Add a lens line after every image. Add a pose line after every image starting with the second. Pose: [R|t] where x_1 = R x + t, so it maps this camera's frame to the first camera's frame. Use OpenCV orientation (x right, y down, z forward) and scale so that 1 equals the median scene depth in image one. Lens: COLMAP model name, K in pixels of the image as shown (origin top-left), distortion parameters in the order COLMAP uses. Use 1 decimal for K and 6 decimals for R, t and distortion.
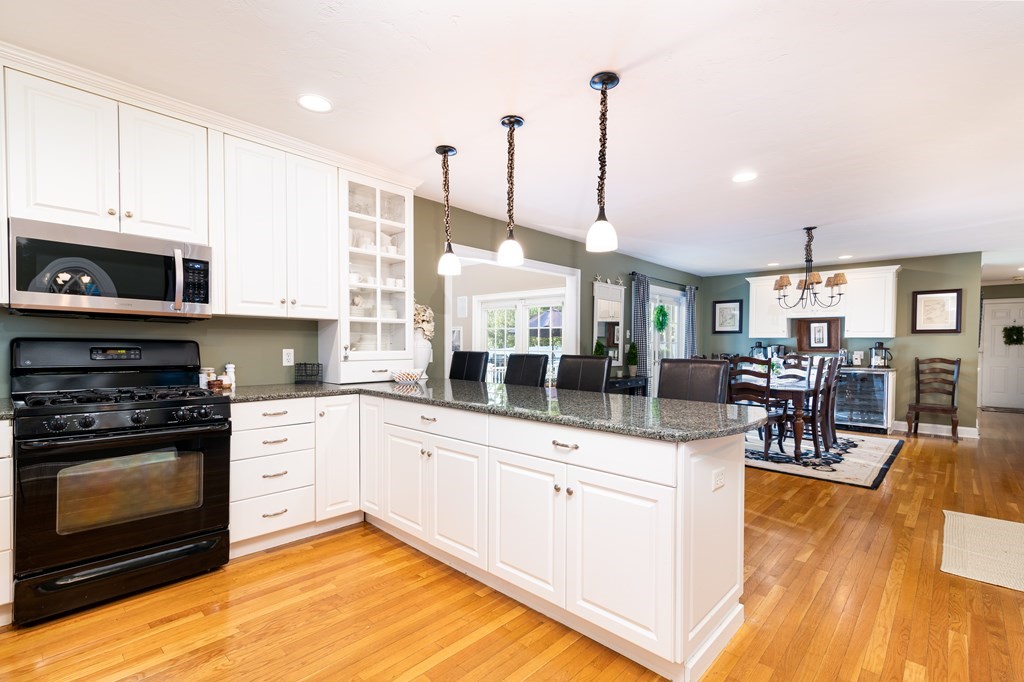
lens RADIAL K [[470.3, 0, 515.7], [0, 470.3, 352.2], [0, 0, 1]] dist [0.019314, -0.000475]
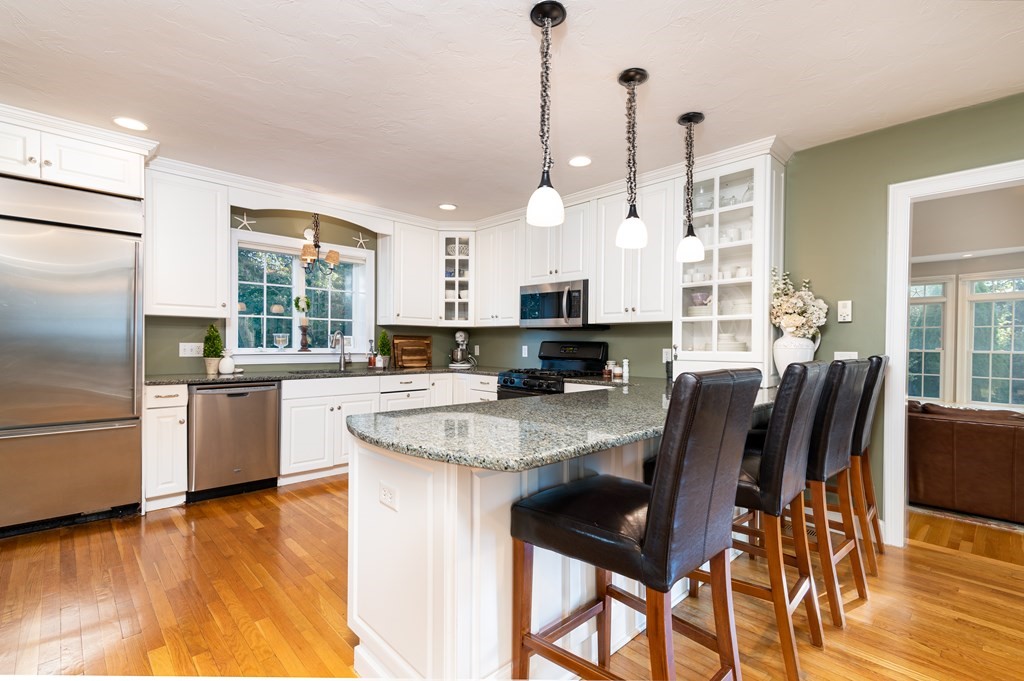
lens RADIAL K [[470.3, 0, 509.8], [0, 470.3, 343.3], [0, 0, 1]] dist [0.019314, -0.000475]
pose [[-0.071581, -0.007377, -0.997407, 0.357605], [-0.021329, 0.999755, -0.005864, -0.002501], [0.997207, 0.020854, -0.071721, 0.359687]]
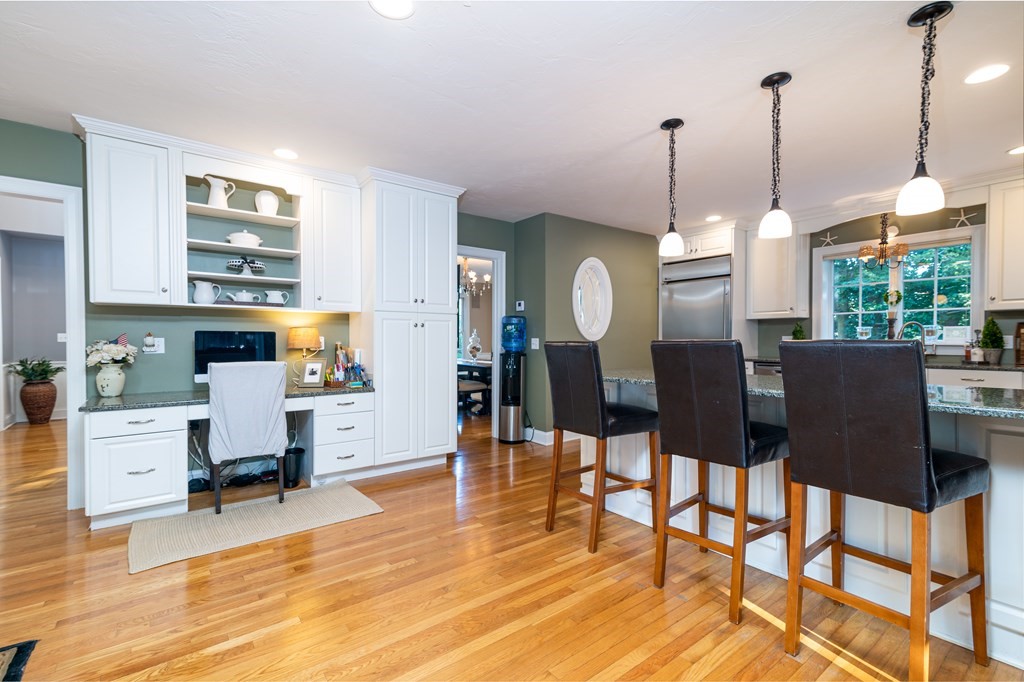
lens RADIAL K [[470.3, 0, 508.6], [0, 470.3, 343.7], [0, 0, 1]] dist [0.019314, -0.000475]
pose [[-0.985578, -0.009784, 0.168941, 0.158177], [-0.004780, 0.999538, 0.030001, -0.005720], [-0.169157, 0.028761, -0.985169, 0.840238]]
